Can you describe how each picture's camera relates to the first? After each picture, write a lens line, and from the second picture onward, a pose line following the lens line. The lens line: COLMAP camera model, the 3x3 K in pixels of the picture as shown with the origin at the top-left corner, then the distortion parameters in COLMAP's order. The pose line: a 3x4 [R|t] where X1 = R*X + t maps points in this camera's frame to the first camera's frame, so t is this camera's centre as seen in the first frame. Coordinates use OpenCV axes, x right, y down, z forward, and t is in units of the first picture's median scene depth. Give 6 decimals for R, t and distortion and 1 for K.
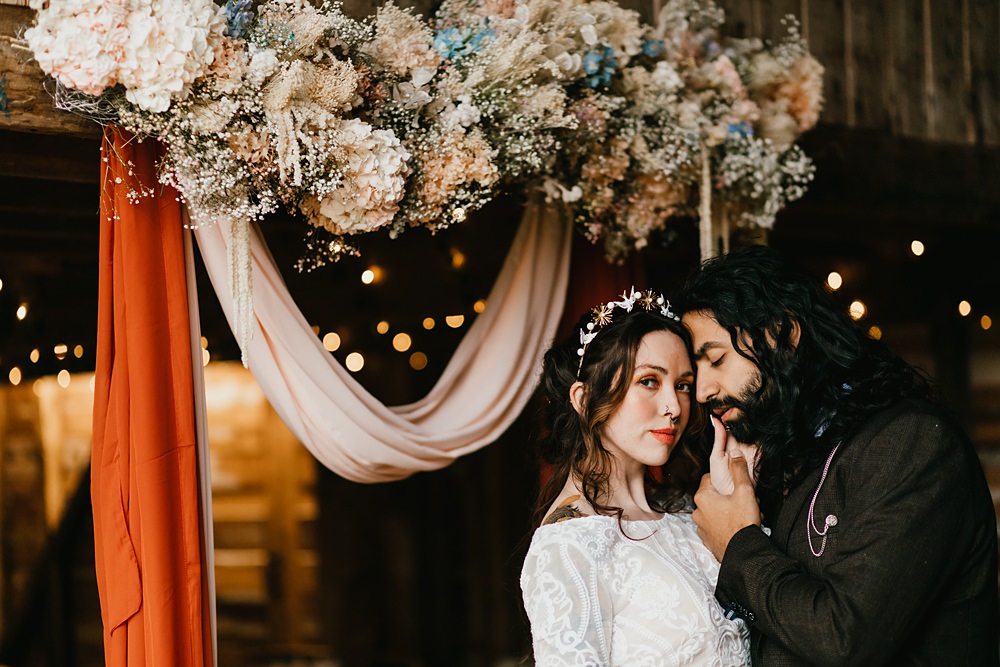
lens RADIAL K [[2405.0, 0, 500.0], [0, 2405.0, 333.5], [0, 0, 1]] dist [0.110571, -0.161571]
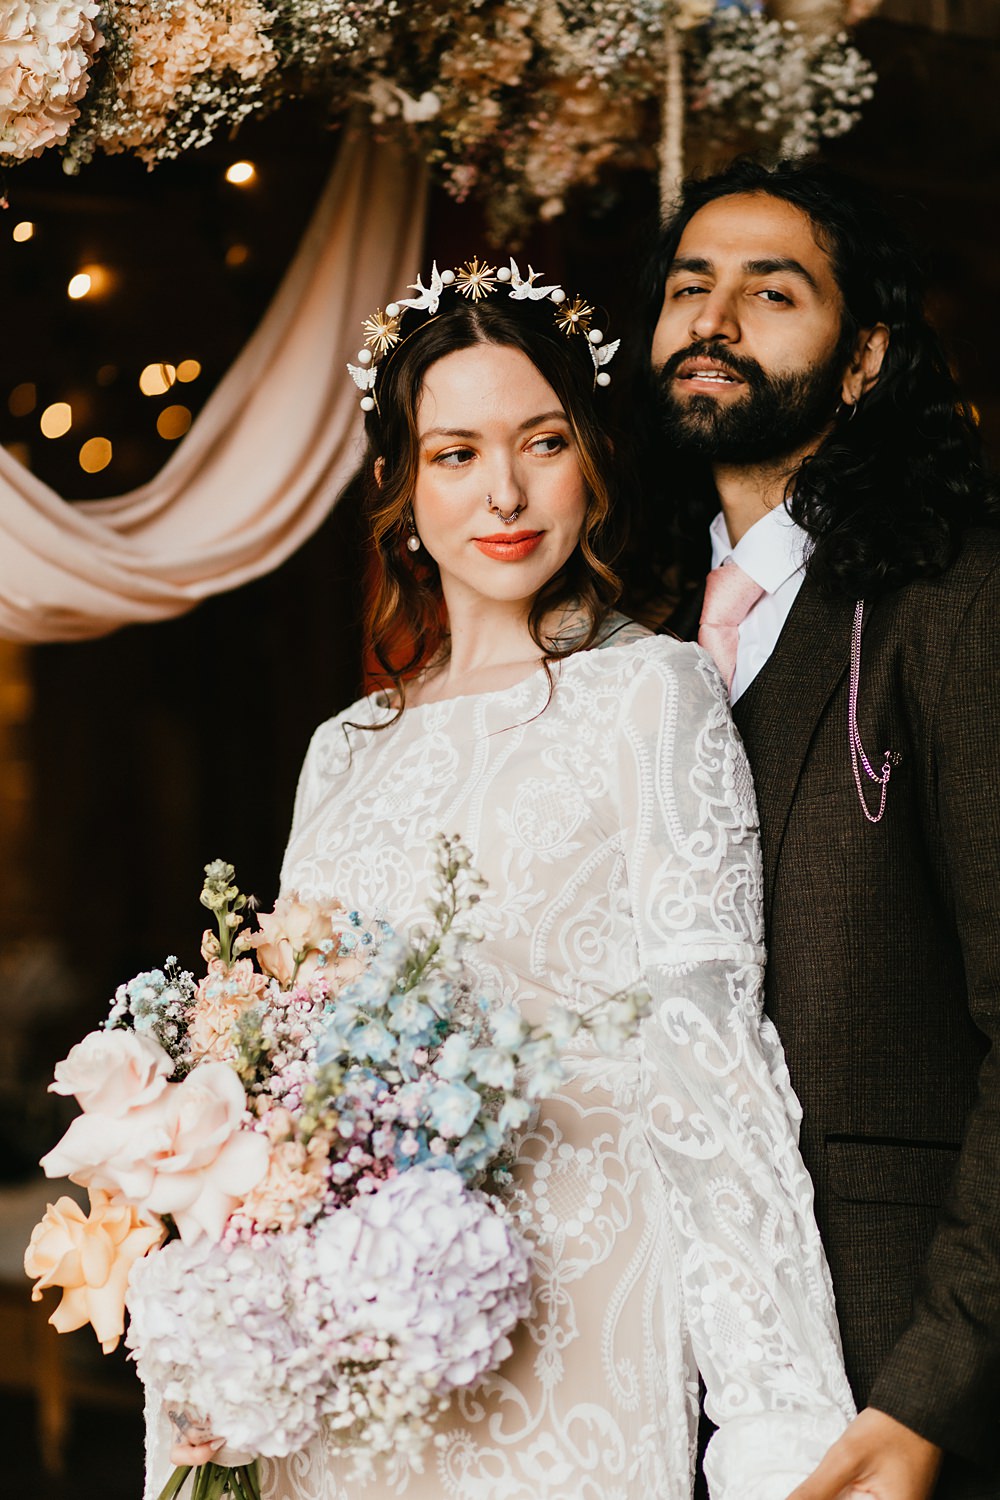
lens RADIAL K [[3607.4, 0, 500.0], [0, 3607.4, 750.0], [0, 0, 1]] dist [0.110571, -0.161571]
pose [[0.999446, 0.012348, 0.030922, 0.024043], [-0.014847, 0.996526, 0.081945, 0.017813], [-0.029803, -0.082359, 0.996157, 0.185411]]
